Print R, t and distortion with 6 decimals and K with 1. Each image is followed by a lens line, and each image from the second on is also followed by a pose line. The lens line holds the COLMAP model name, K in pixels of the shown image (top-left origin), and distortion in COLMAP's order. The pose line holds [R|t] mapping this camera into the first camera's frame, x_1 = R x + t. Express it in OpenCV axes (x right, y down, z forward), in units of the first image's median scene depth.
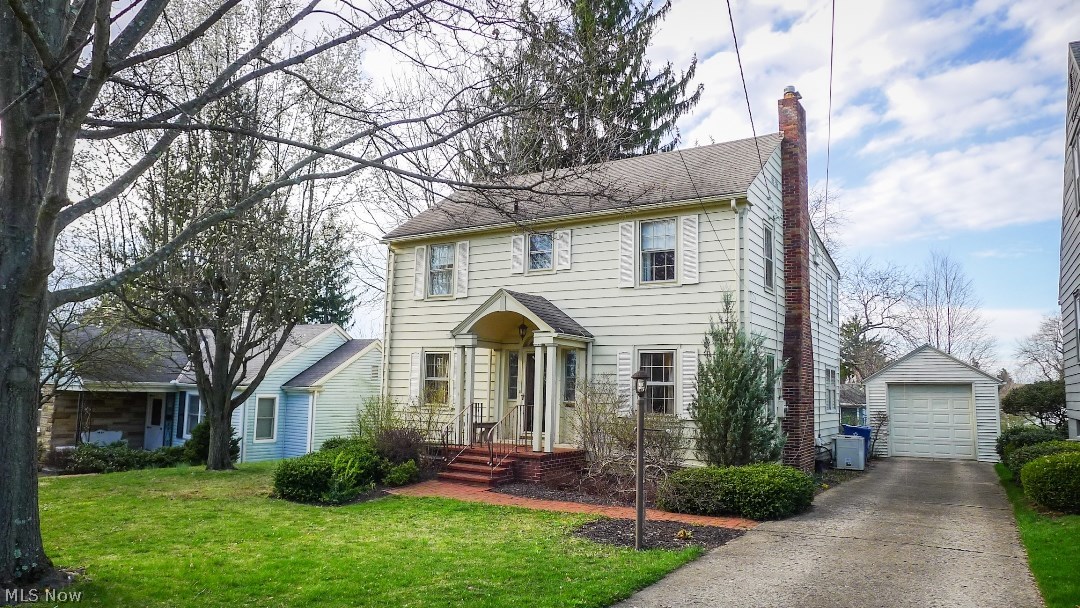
lens RADIAL K [[719.7, 0, 531.3], [0, 719.7, 306.3], [0, 0, 1]] dist [-0.037110, -0.001272]
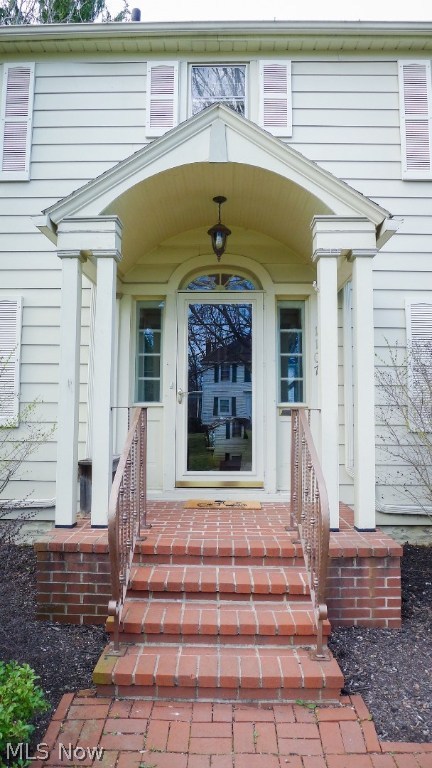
lens RADIAL K [[511.8, 0, 212.8], [0, 511.8, 383.0], [0, 0, 1]] dist [-0.037110, -0.001272]
pose [[0.851963, 0.024742, 0.523017, -0.167143], [-0.051421, 0.998008, 0.036551, 0.105597], [-0.521071, -0.058034, 0.851538, 0.717564]]
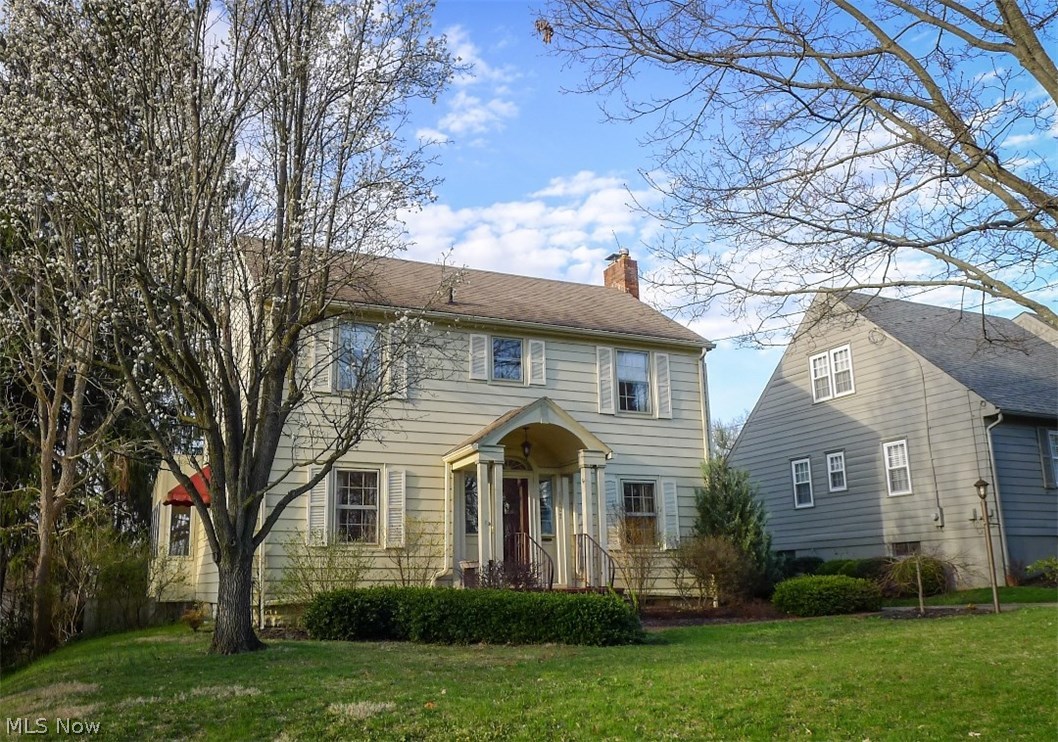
lens RADIAL K [[963.4, 0, 527.5], [0, 963.4, 371.3], [0, 0, 1]] dist [-0.003924, 0.000000]
pose [[0.524121, 0.159776, 0.836522, -0.951602], [-0.065920, 0.986908, -0.147198, 0.107600], [-0.849089, 0.022006, 0.527791, 0.385786]]
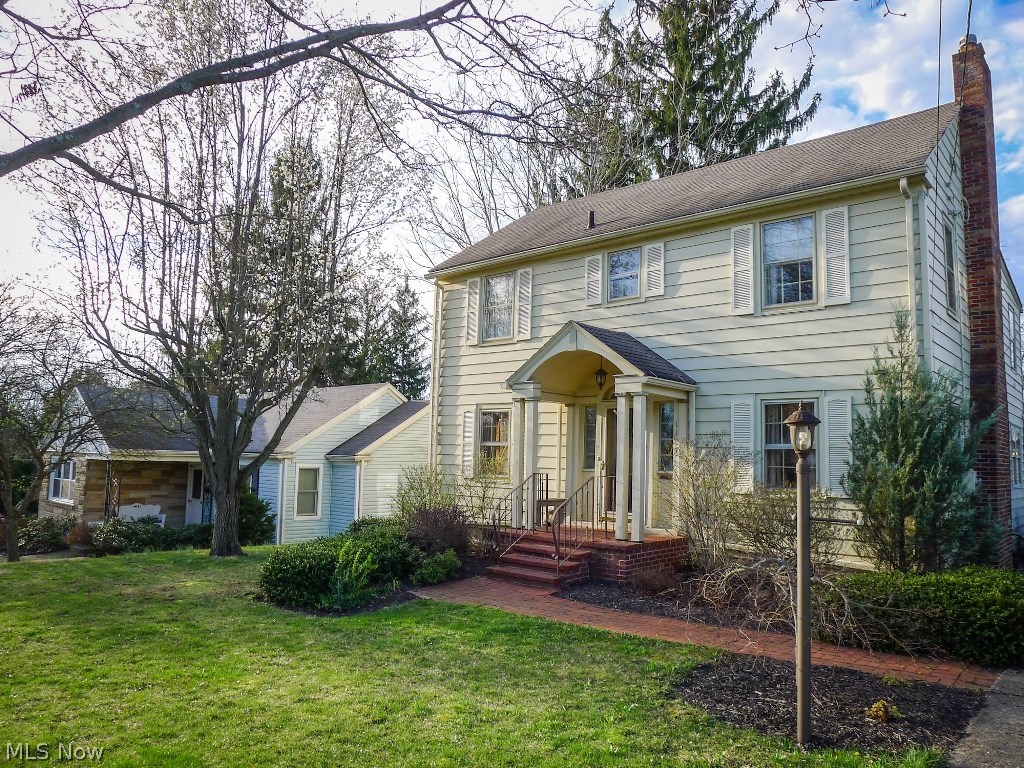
lens RADIAL K [[734.1, 0, 517.6], [0, 734.1, 389.6], [0, 0, 1]] dist [-0.031887, 0.000781]
pose [[0.990079, -0.012968, -0.139914, 0.008650], [0.015279, 0.999764, 0.015453, 0.032414], [0.139681, -0.017438, 0.990043, 0.222484]]
